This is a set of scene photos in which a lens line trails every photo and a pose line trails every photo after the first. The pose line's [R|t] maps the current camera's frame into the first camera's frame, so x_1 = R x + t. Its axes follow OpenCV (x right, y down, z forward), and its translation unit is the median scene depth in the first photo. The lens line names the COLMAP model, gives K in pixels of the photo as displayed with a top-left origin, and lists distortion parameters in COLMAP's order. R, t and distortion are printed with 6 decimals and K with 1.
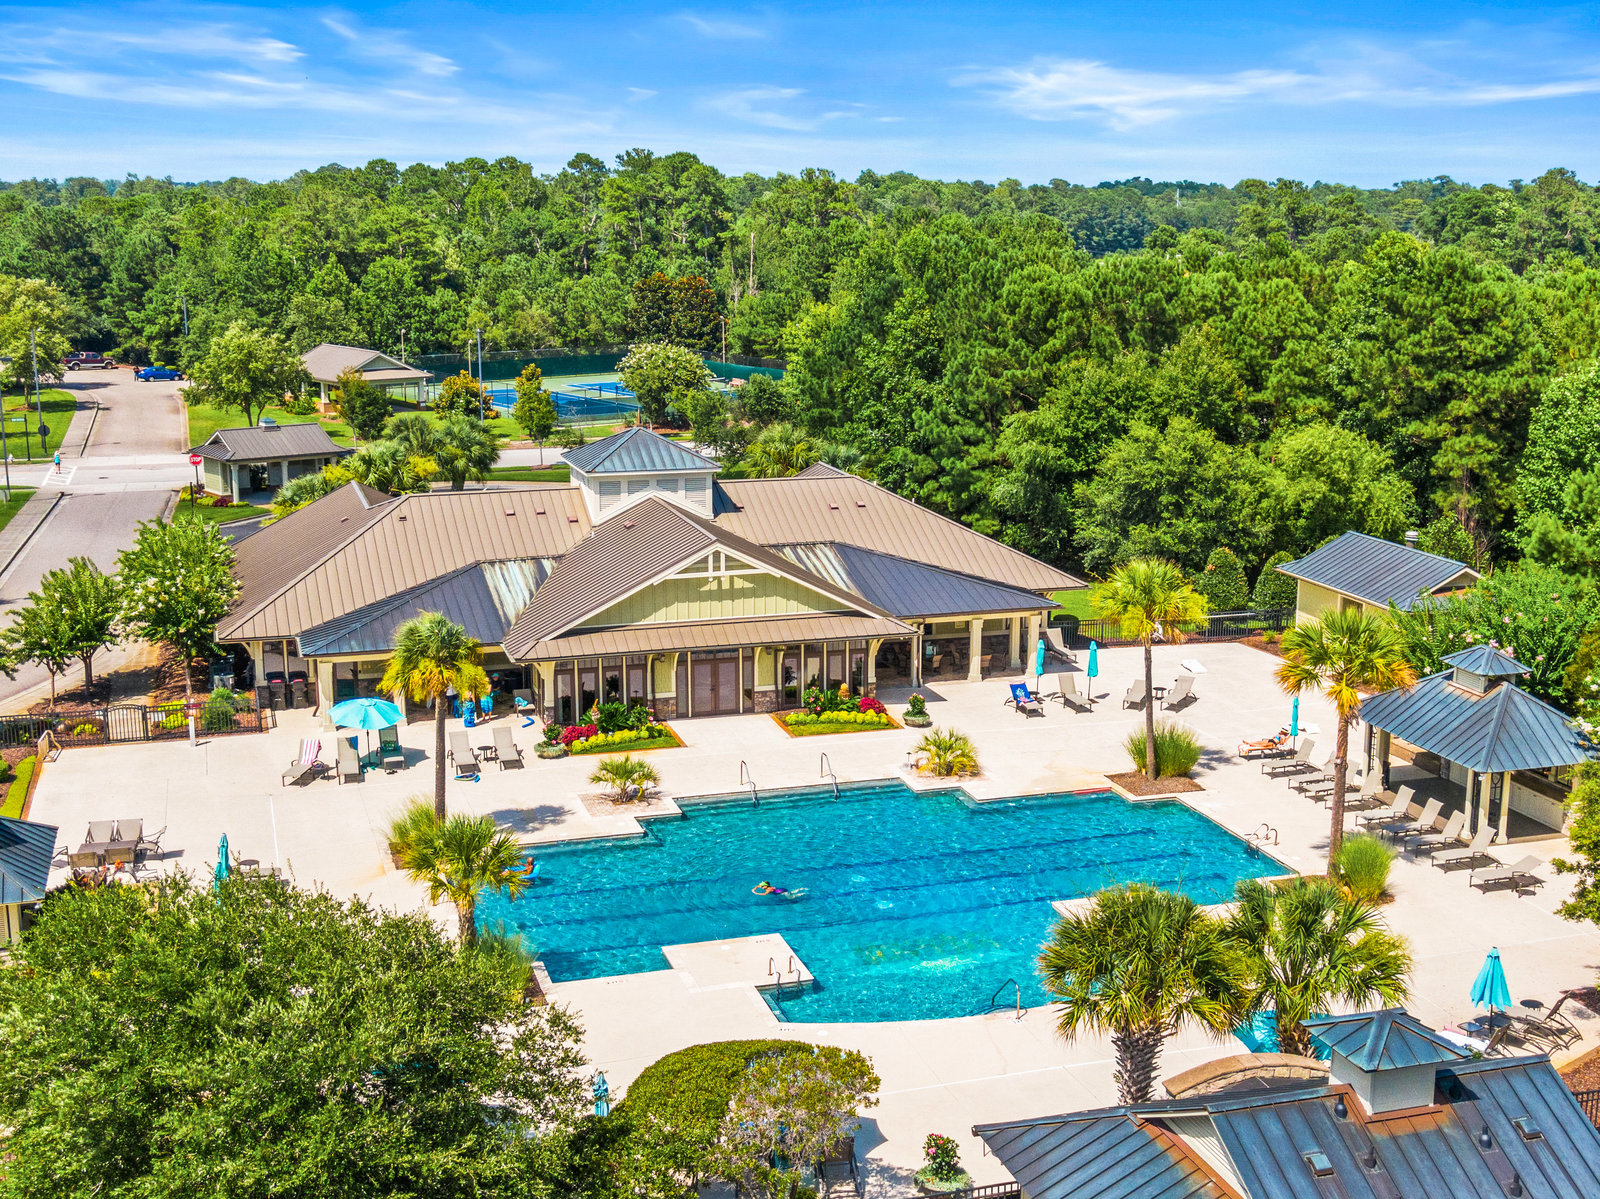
lens RADIAL K [[1955.9, 0, 800.0], [0, 1955.9, 599.5], [0, 0, 1]] dist [0.131794, -0.558709]
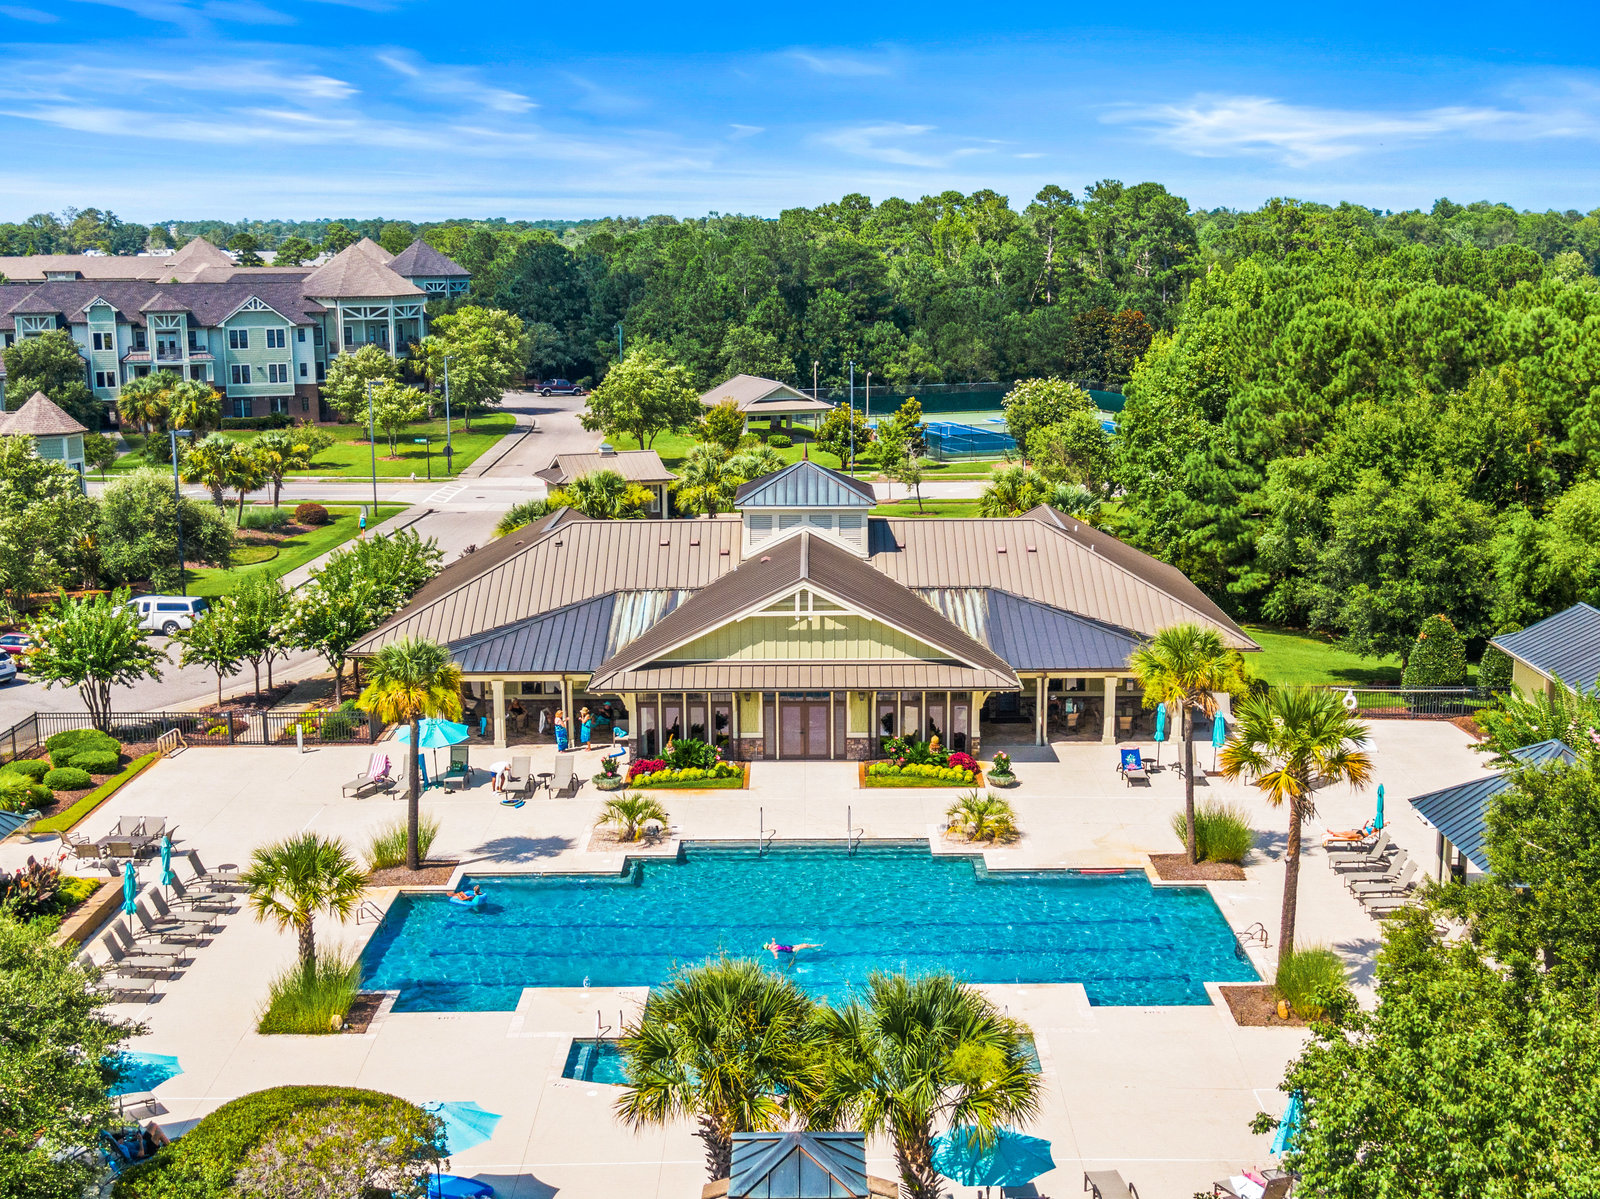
lens RADIAL K [[1986.2, 0, 800.0], [0, 1986.2, 599.5], [0, 0, 1]] dist [0.045199, 0.014309]
pose [[0.957983, 0.048372, -0.282715, 0.225275], [-0.053589, 0.998505, -0.010746, -0.009139], [0.281773, 0.025445, 0.959144, 0.053887]]
